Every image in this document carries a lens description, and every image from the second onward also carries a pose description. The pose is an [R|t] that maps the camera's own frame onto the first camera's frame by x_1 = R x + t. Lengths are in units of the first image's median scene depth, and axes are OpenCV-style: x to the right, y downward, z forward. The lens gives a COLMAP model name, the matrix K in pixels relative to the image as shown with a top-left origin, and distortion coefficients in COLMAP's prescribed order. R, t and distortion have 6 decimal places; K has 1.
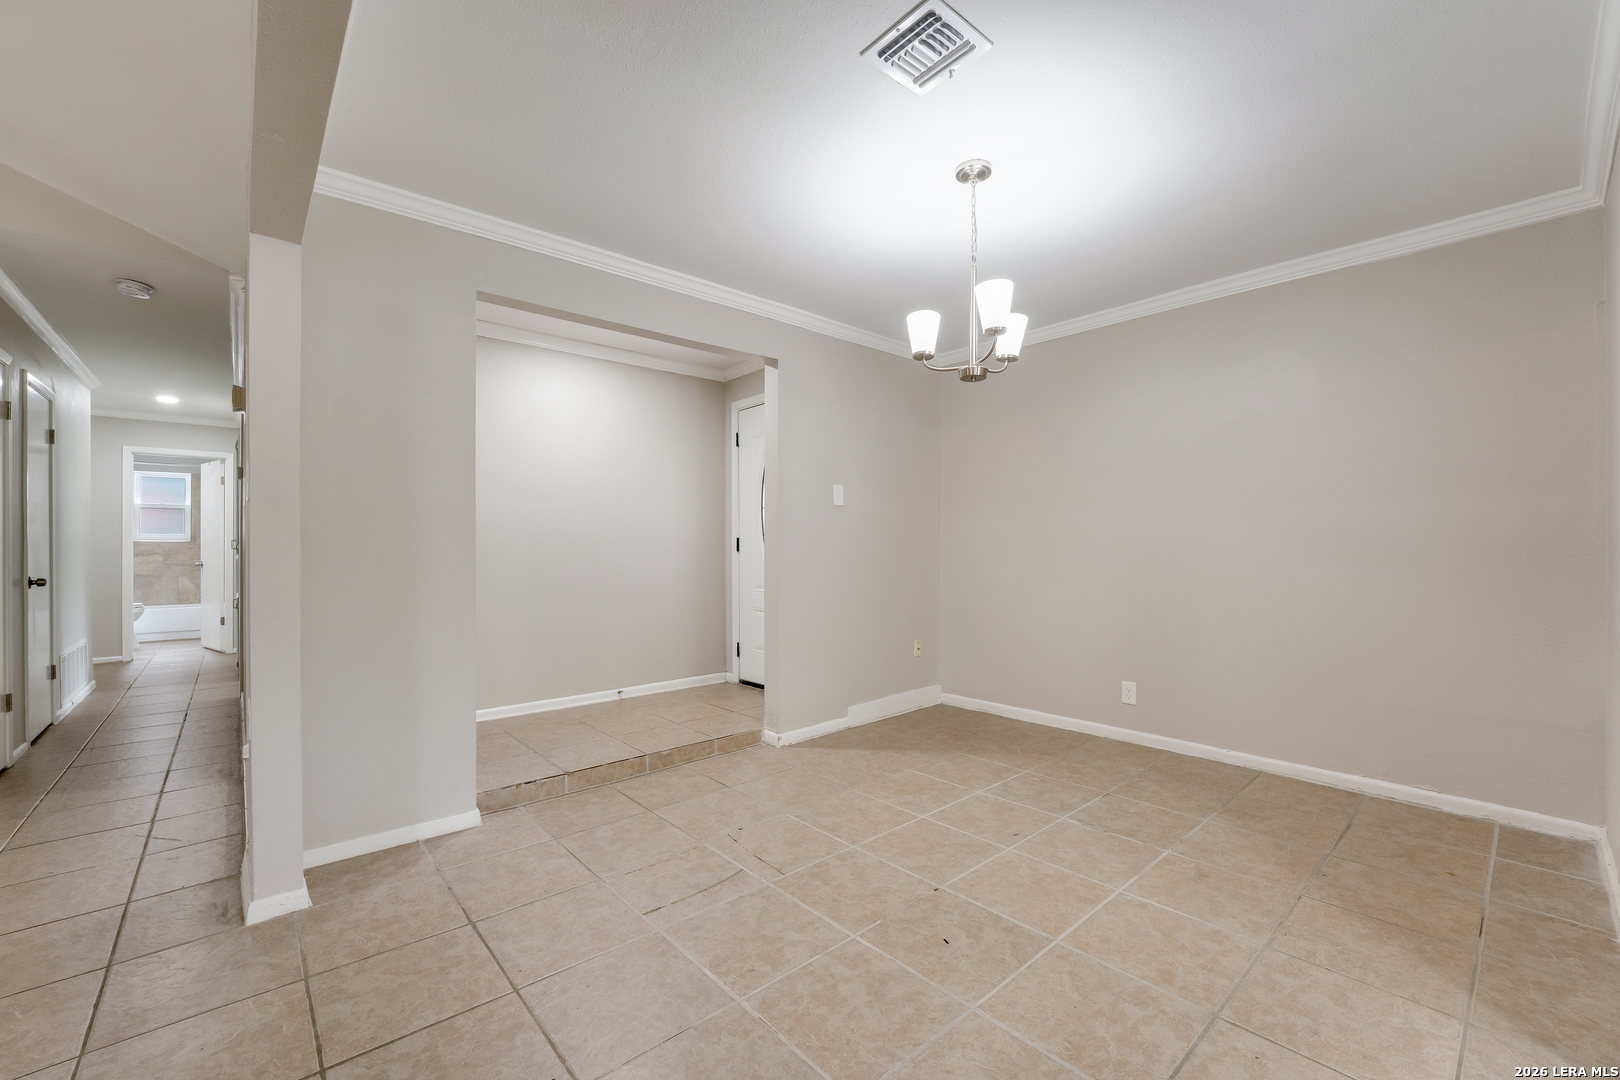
lens RADIAL K [[658.9, 0, 805.9], [0, 658.9, 546.1], [0, 0, 1]] dist [-0.018797, 0.000245]
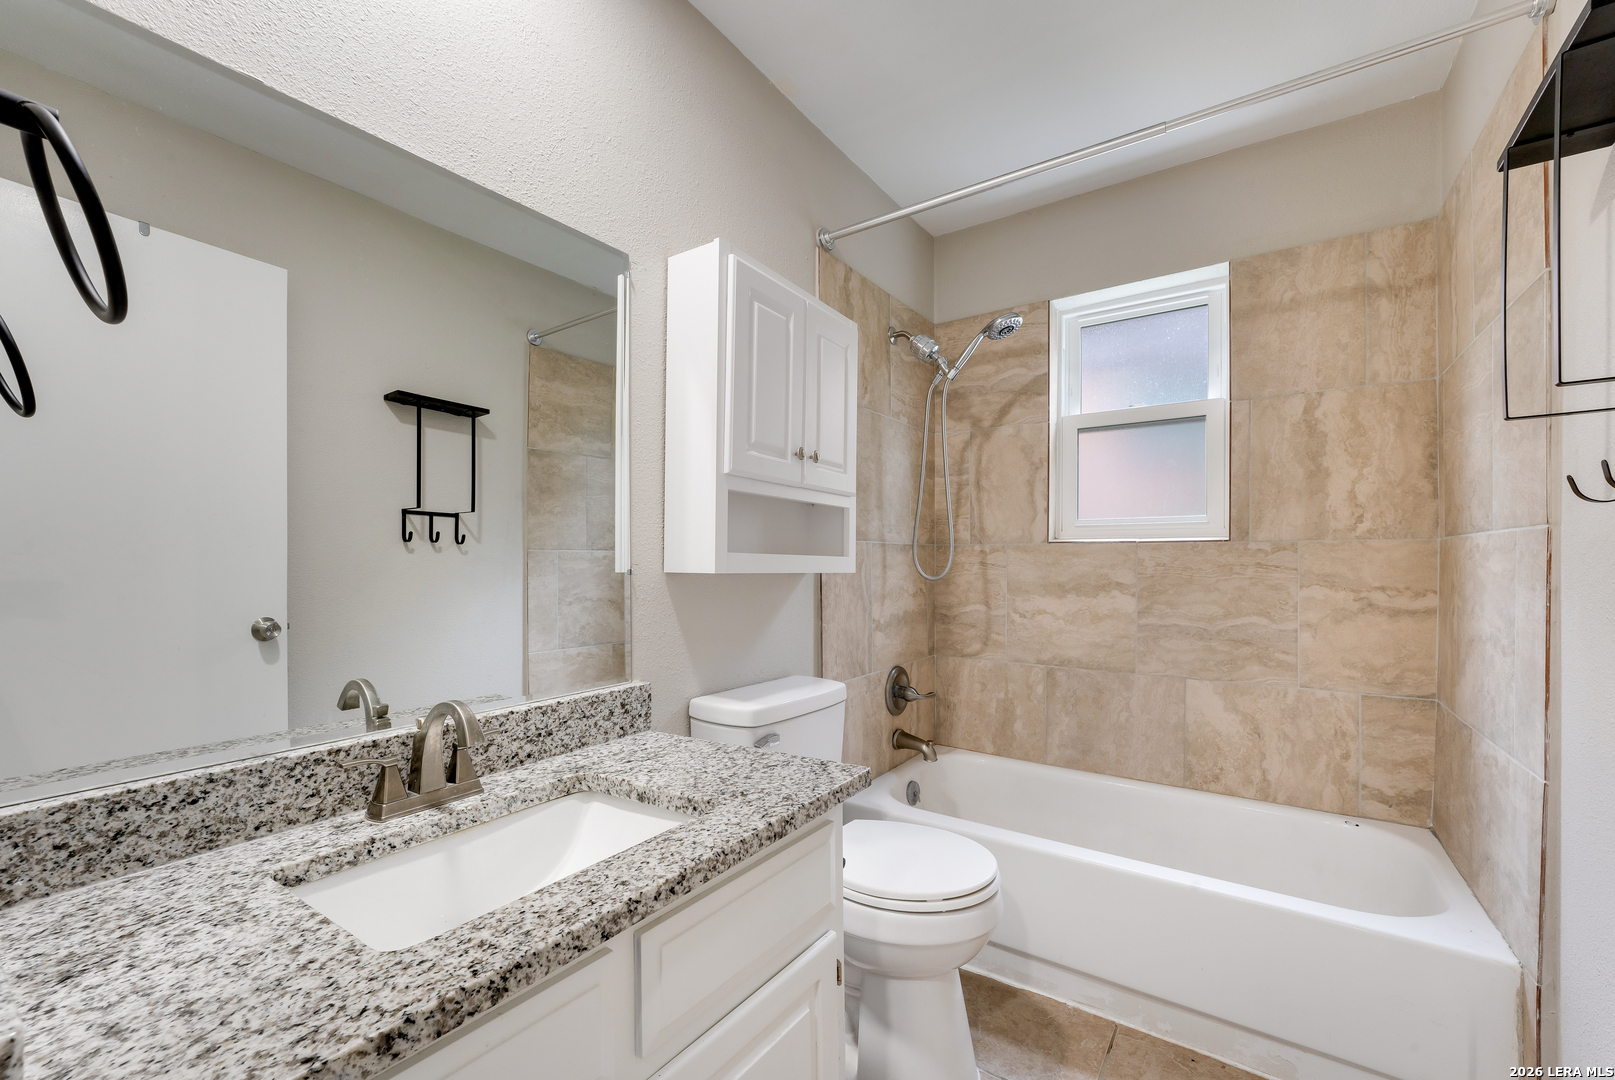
lens RADIAL K [[663.2, 0, 807.6], [0, 663.2, 550.3], [0, 0, 1]] dist [-0.016930, 0.000226]
pose [[0.244208, -0.005962, -0.969705, -2.414013], [-0.002680, 0.999973, -0.006823, -0.004142], [0.969719, 0.004265, 0.244185, 2.536351]]
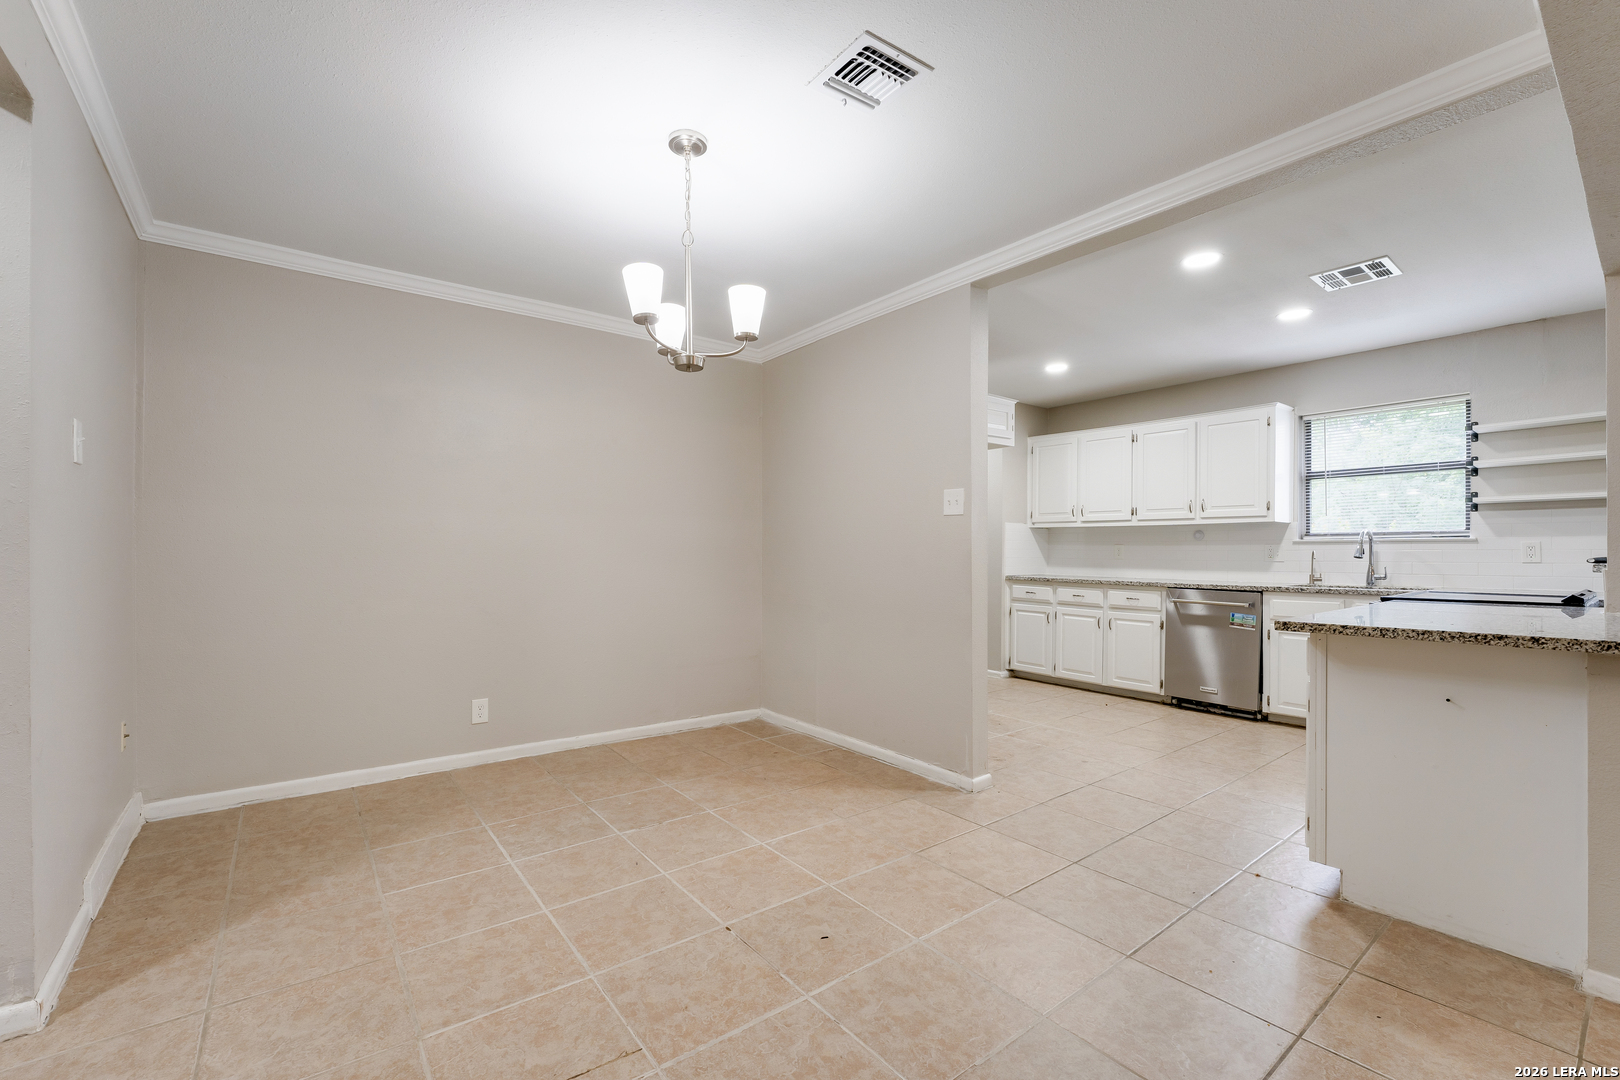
lens RADIAL K [[678.6, 0, 802.6], [0, 678.6, 551.8], [0, 0, 1]] dist [-0.020010, -0.000213]
pose [[0.070992, 0.004067, 0.997469, -0.587814], [-0.002127, 0.999990, -0.003926, 0.004459], [-0.997475, -0.001843, 0.071000, 0.672427]]
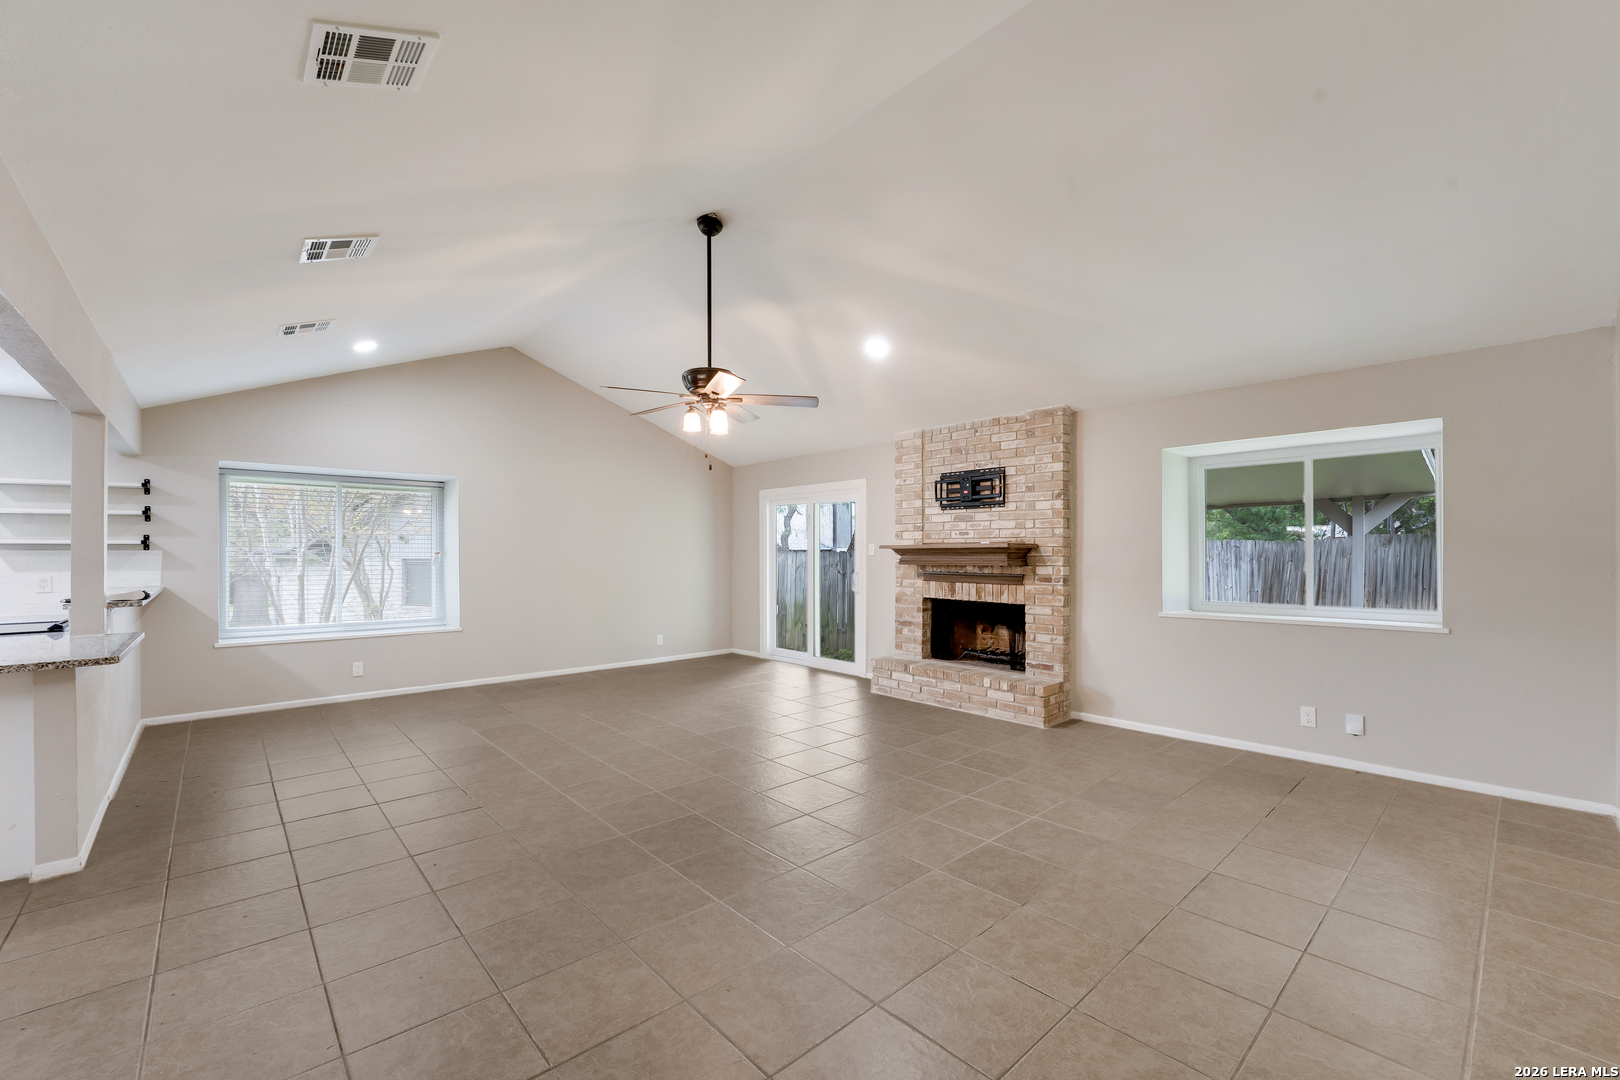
lens RADIAL K [[665.3, 0, 810.1], [0, 665.3, 550.4], [0, 0, 1]] dist [-0.016930, 0.000226]
pose [[-0.999814, 0.005133, -0.018571, -1.087387], [0.005205, 0.999979, -0.003868, -0.078778], [0.018550, -0.003964, -0.999820, 0.988398]]
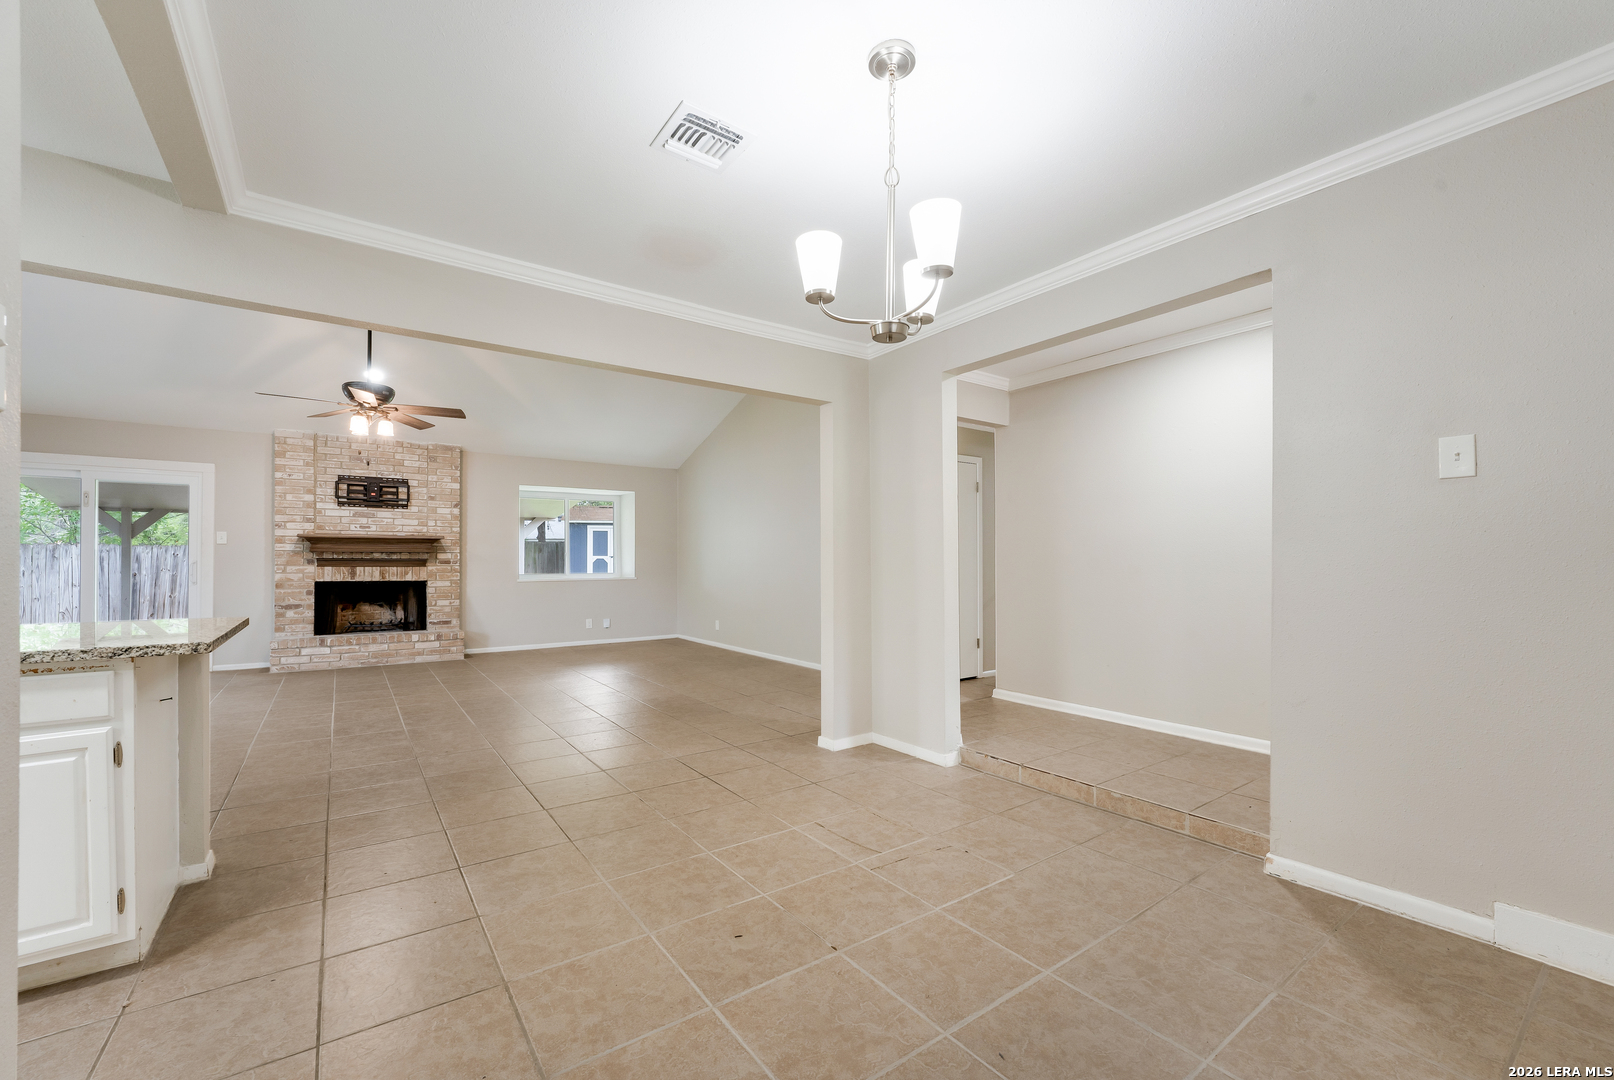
lens RADIAL K [[655.2, 0, 805.7], [0, 655.2, 557.6], [0, 0, 1]] dist [-0.017635, 0.000200]
pose [[-0.097317, -0.002665, -0.995250, 0.874223], [0.002408, 0.999993, -0.002913, -0.001786], [0.995251, -0.002680, -0.097310, 0.847841]]
